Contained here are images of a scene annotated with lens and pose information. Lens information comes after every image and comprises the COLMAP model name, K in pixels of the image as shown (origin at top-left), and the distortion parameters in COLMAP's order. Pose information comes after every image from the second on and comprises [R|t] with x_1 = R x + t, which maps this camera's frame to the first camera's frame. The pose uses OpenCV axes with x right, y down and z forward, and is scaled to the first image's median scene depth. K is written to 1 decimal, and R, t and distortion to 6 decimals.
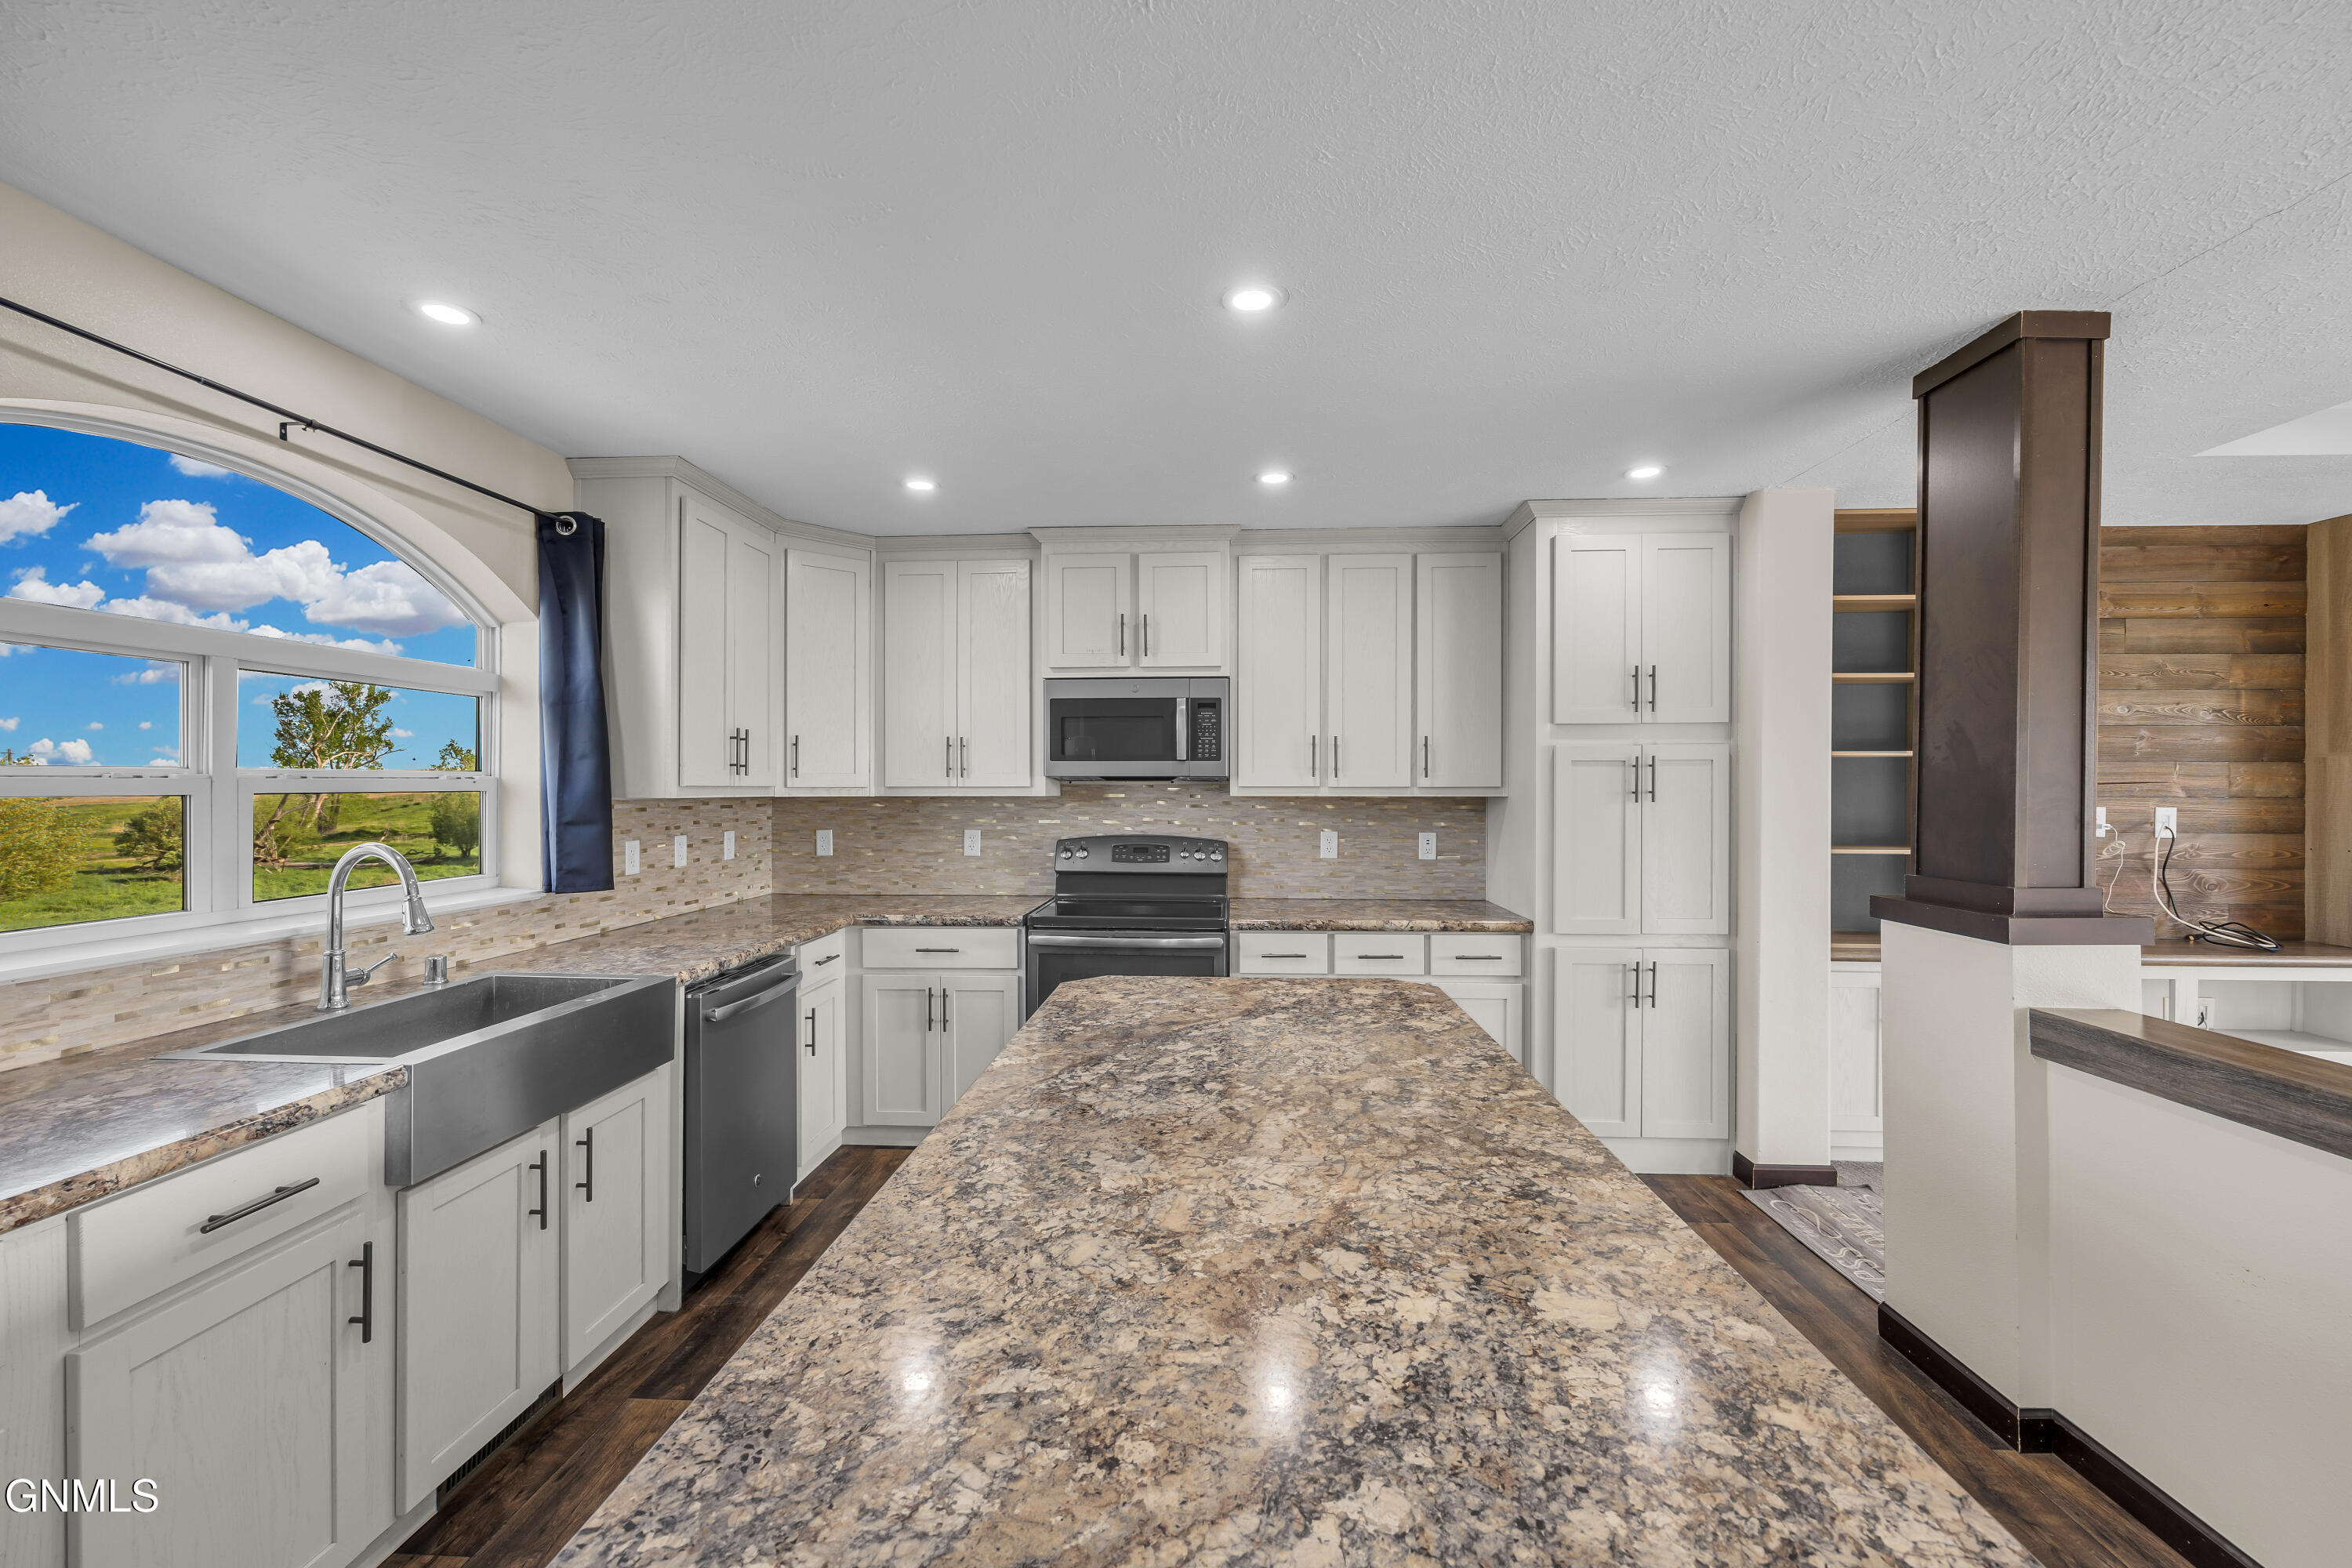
lens RADIAL K [[948.2, 0, 1186.4], [0, 948.2, 785.7], [0, 0, 1]] dist [-0.002563, 0.000364]
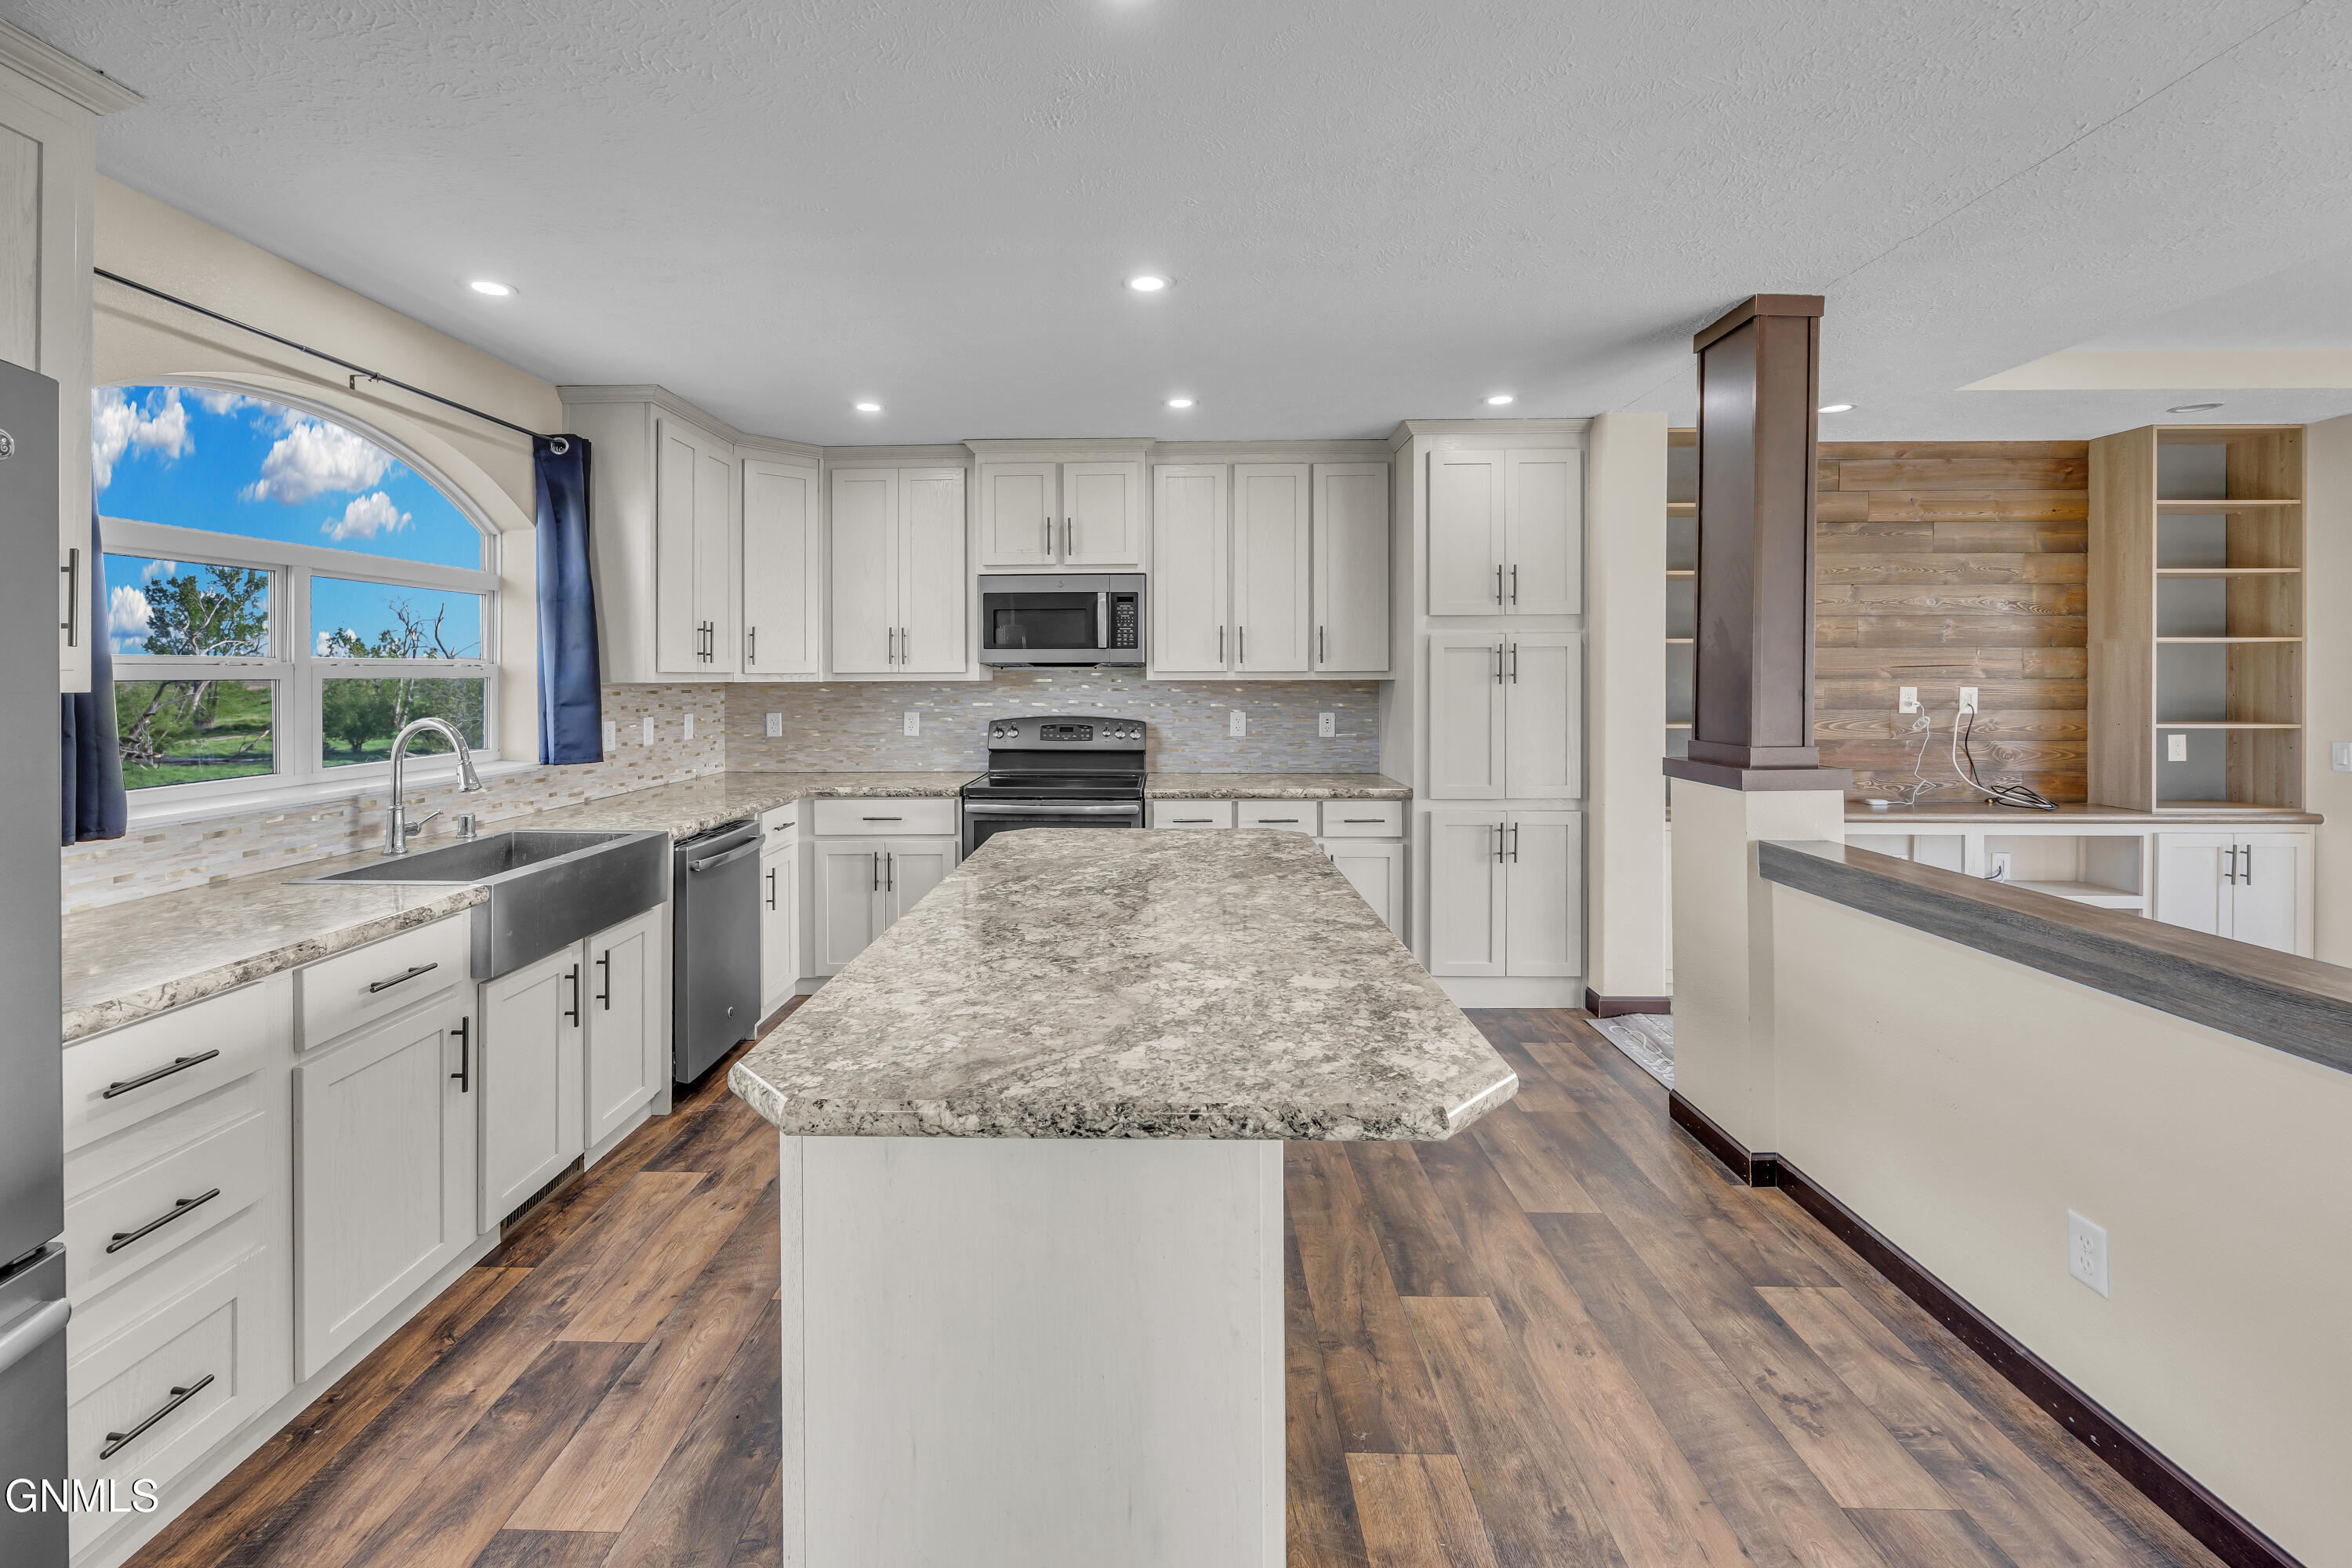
lens RADIAL K [[981.0, 0, 1147.6], [0, 981.0, 679.6], [0, 0, 1]] dist [0.001377, -0.000887]
pose [[0.999666, -0.003010, 0.025684, 0.019057], [0.002894, 0.999986, 0.004533, 0.005390], [-0.025697, -0.004457, 0.999660, -0.161293]]
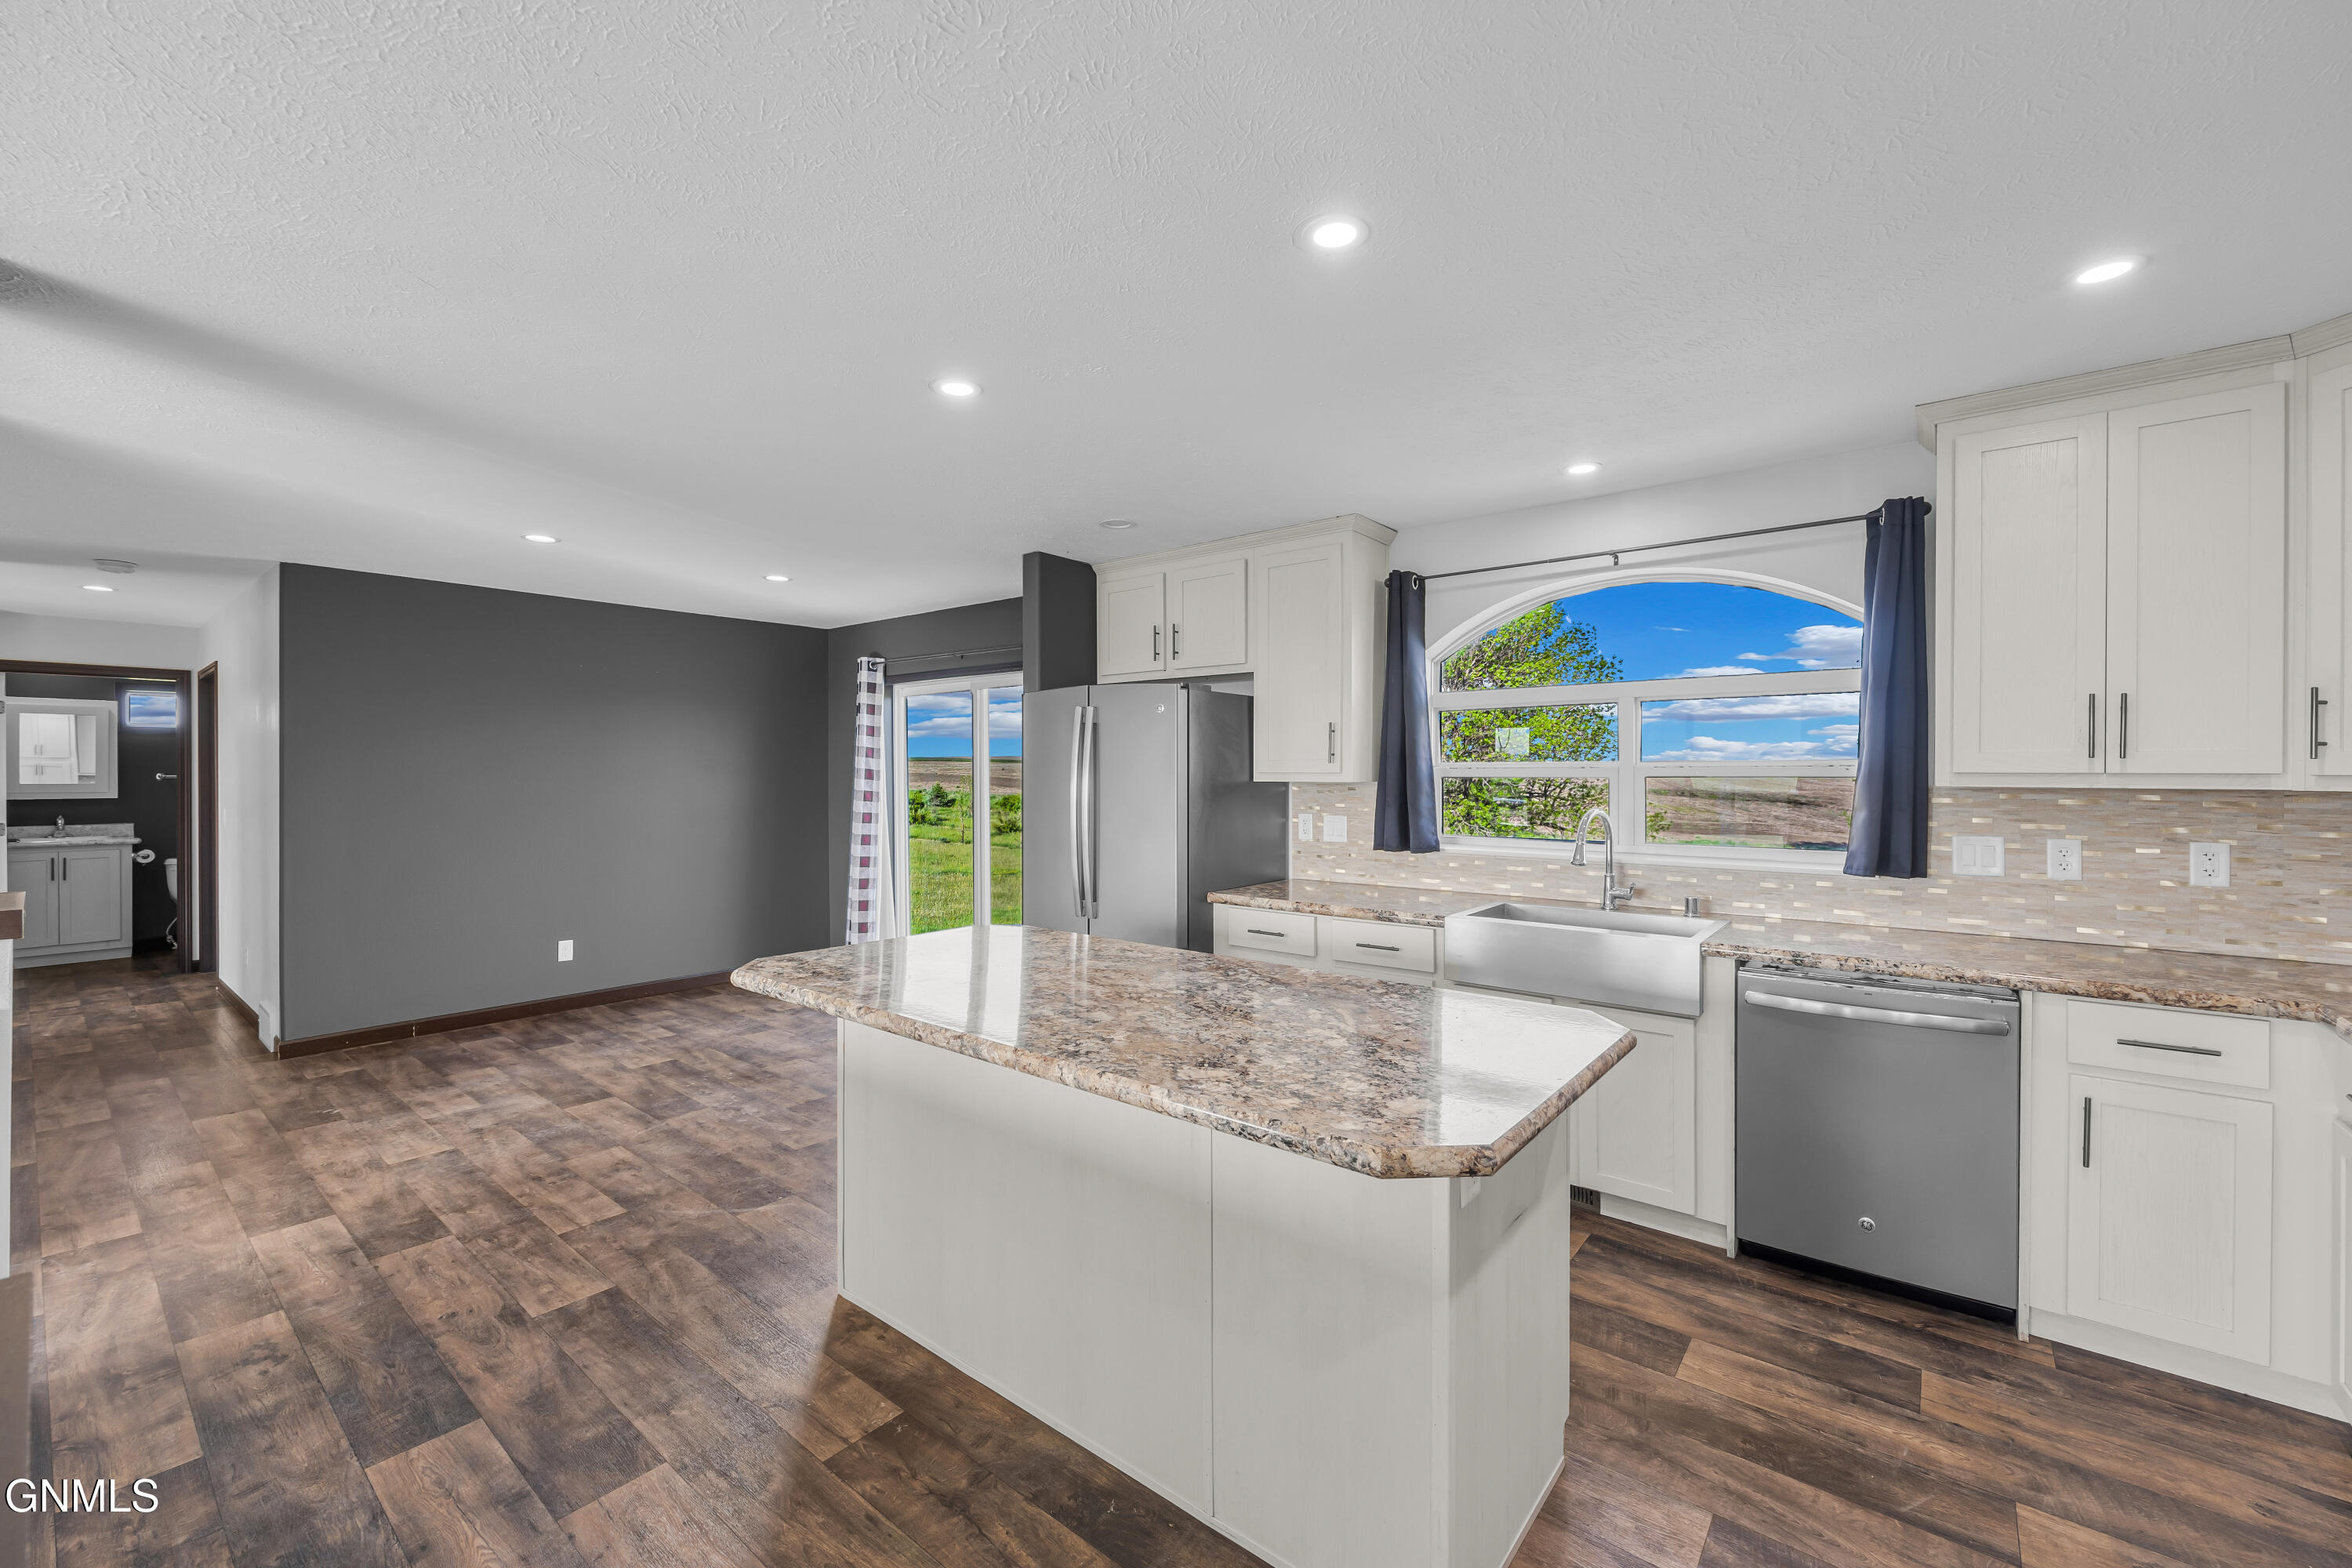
lens RADIAL K [[948.2, 0, 1162.1], [0, 948.2, 768.7], [0, 0, 1]] dist [-0.002563, 0.000364]
pose [[-0.602688, -0.001880, -0.797975, 0.501408], [0.001583, 0.999992, -0.003552, -0.001211], [0.797976, -0.003403, -0.602680, 0.795794]]
